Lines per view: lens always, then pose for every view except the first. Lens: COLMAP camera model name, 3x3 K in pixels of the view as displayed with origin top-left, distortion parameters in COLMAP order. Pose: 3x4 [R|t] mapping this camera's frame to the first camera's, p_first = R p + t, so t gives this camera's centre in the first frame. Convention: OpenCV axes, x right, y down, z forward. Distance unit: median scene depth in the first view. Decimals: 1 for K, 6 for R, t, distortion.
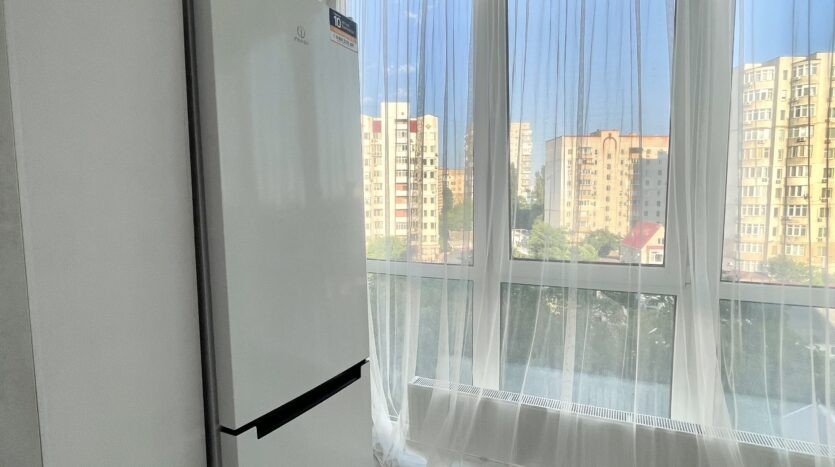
lens RADIAL K [[450.0, 0, 418.1], [0, 450.0, 236.4], [0, 0, 1]] dist [0.020162, 0.000083]
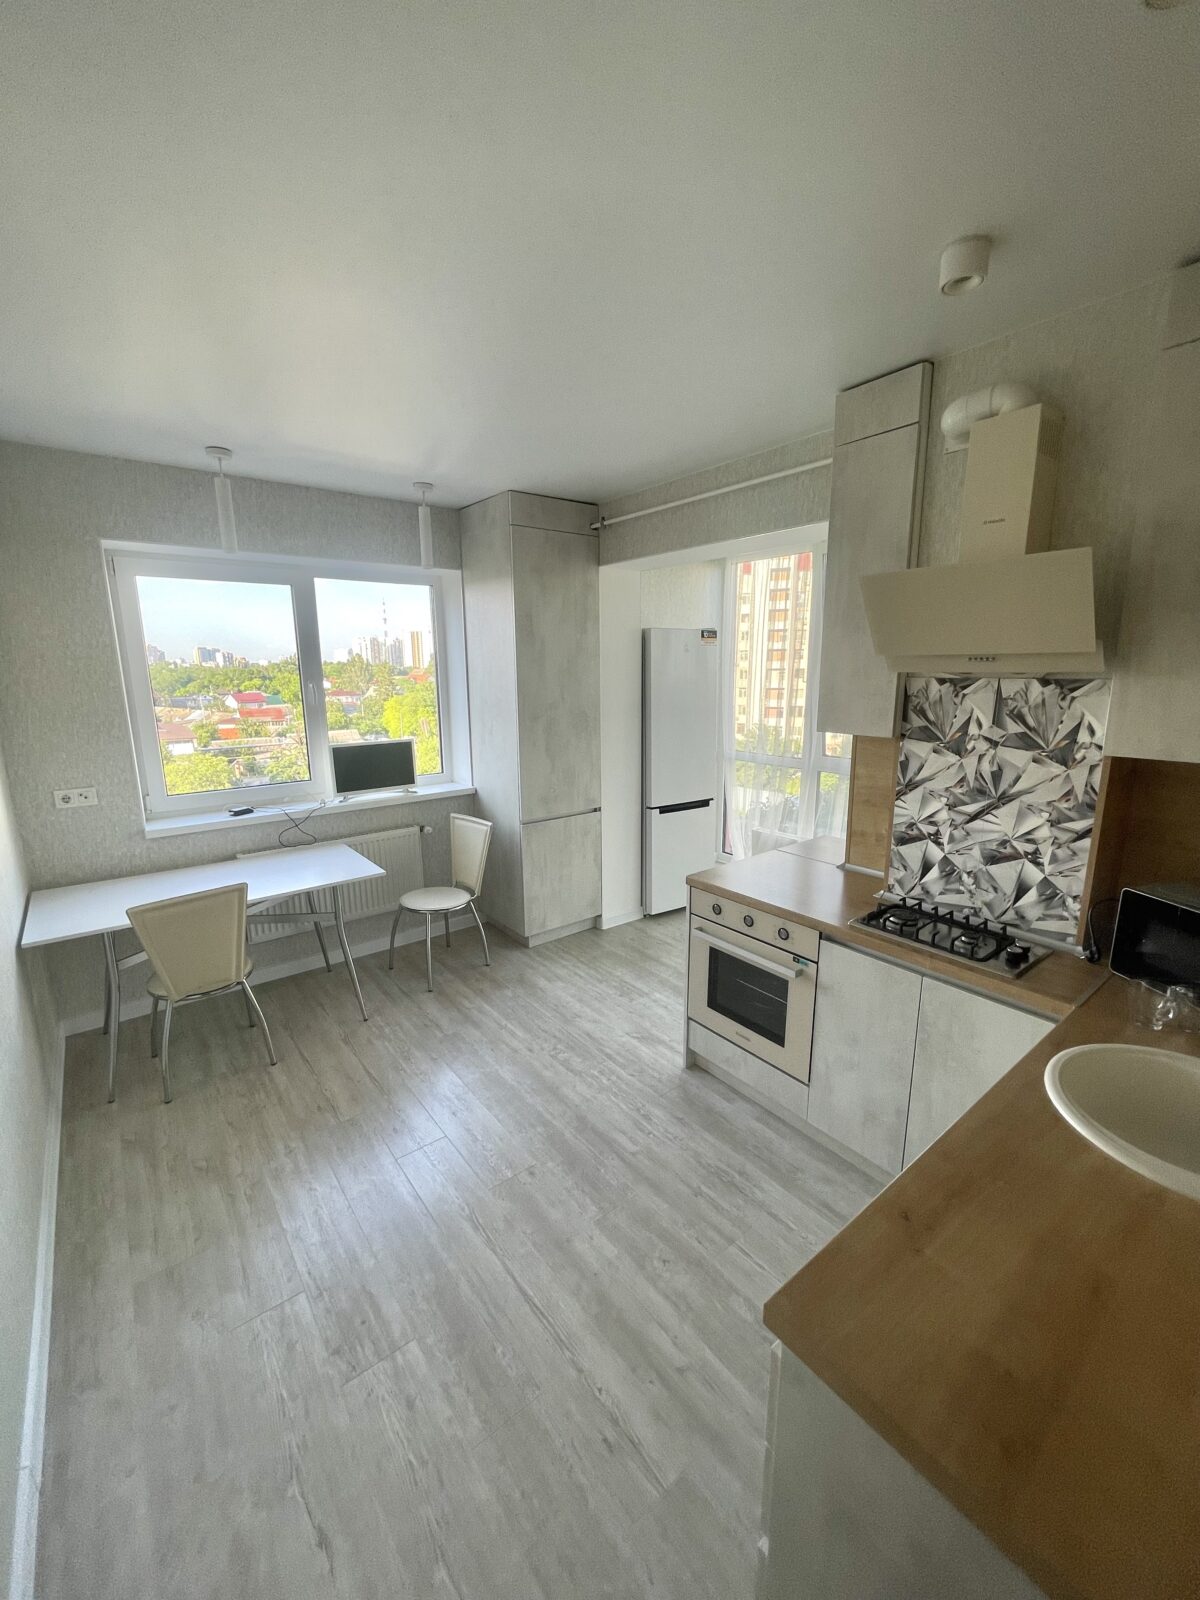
lens RADIAL K [[647.8, 0, 600.1], [0, 647.8, 801.5], [0, 0, 1]] dist [0.000568, -0.000293]
pose [[0.882146, 0.094470, -0.461405, 0.555044], [-0.040918, 0.991345, 0.124744, -0.035013], [0.469196, -0.091163, 0.878376, -1.274052]]
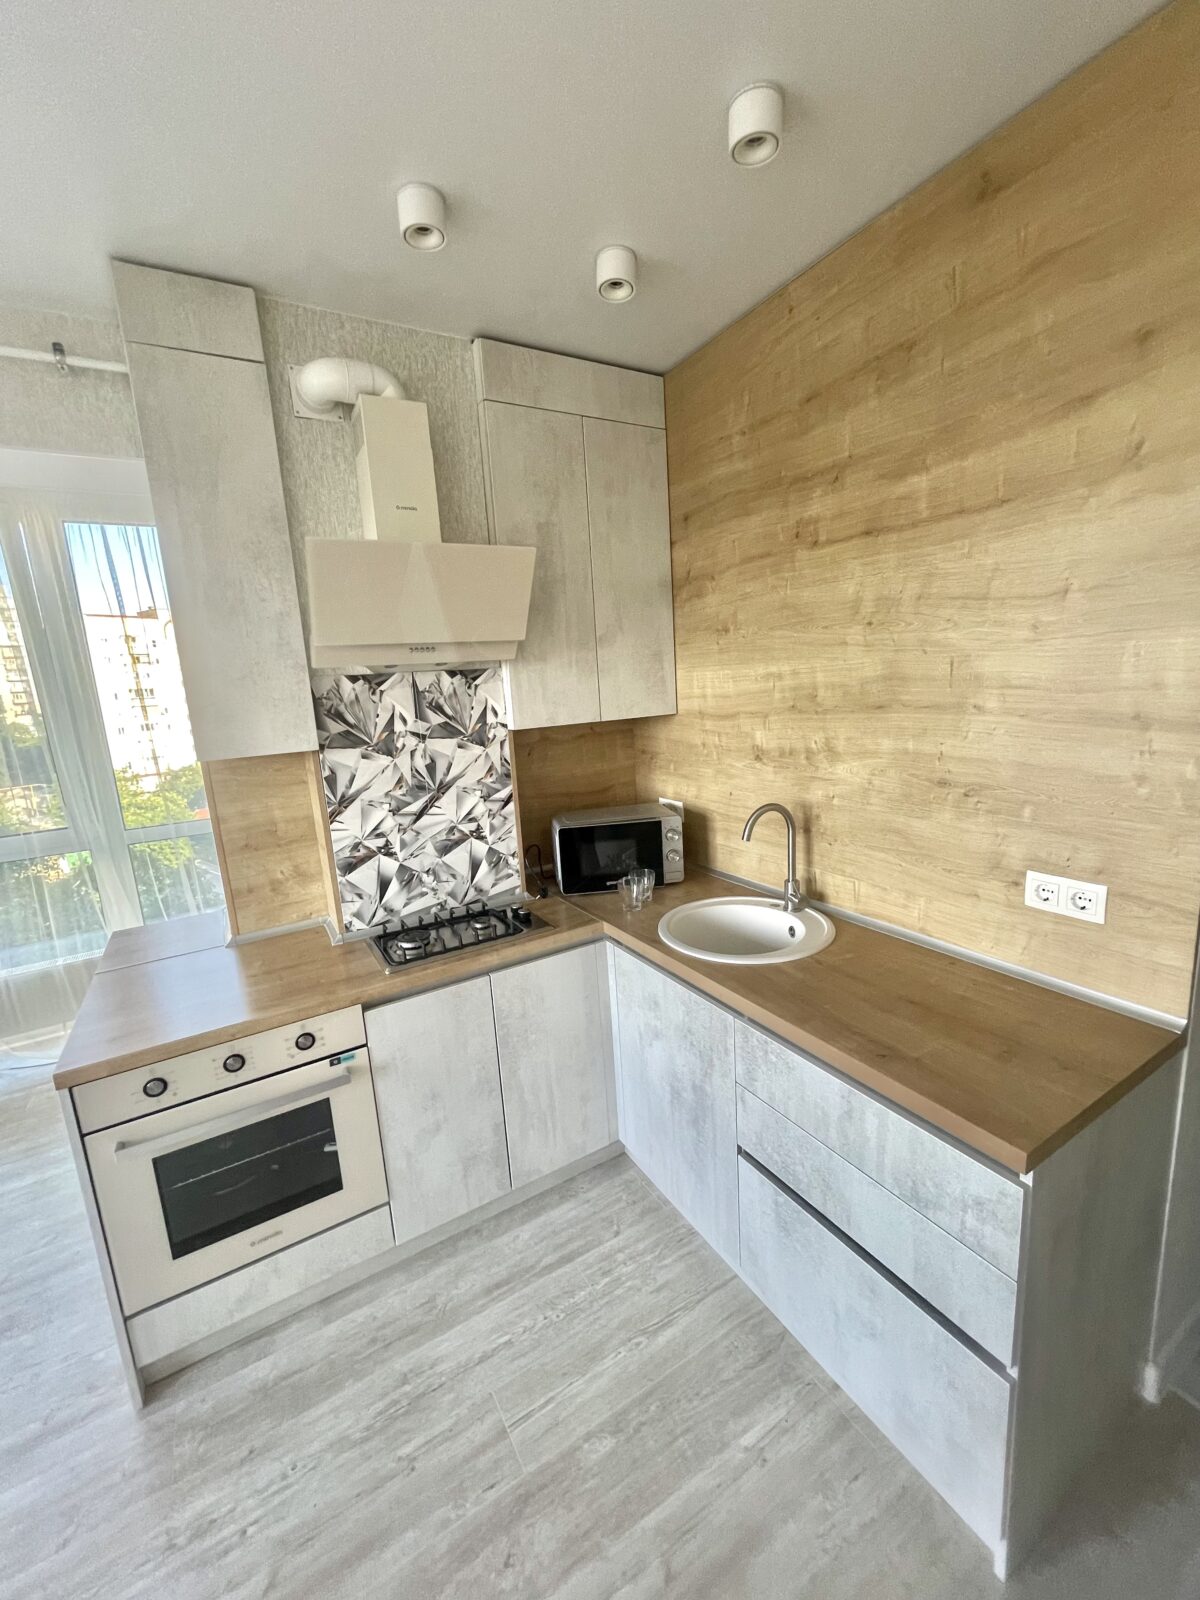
lens RADIAL K [[647.8, 0, 601.6], [0, 647.8, 801.7], [0, 0, 1]] dist [0.000568, -0.000293]
pose [[0.581141, -0.180820, 0.793461, 0.072279], [0.134753, 0.982925, 0.125302, -0.017436], [-0.802569, 0.034104, 0.595584, -0.977385]]
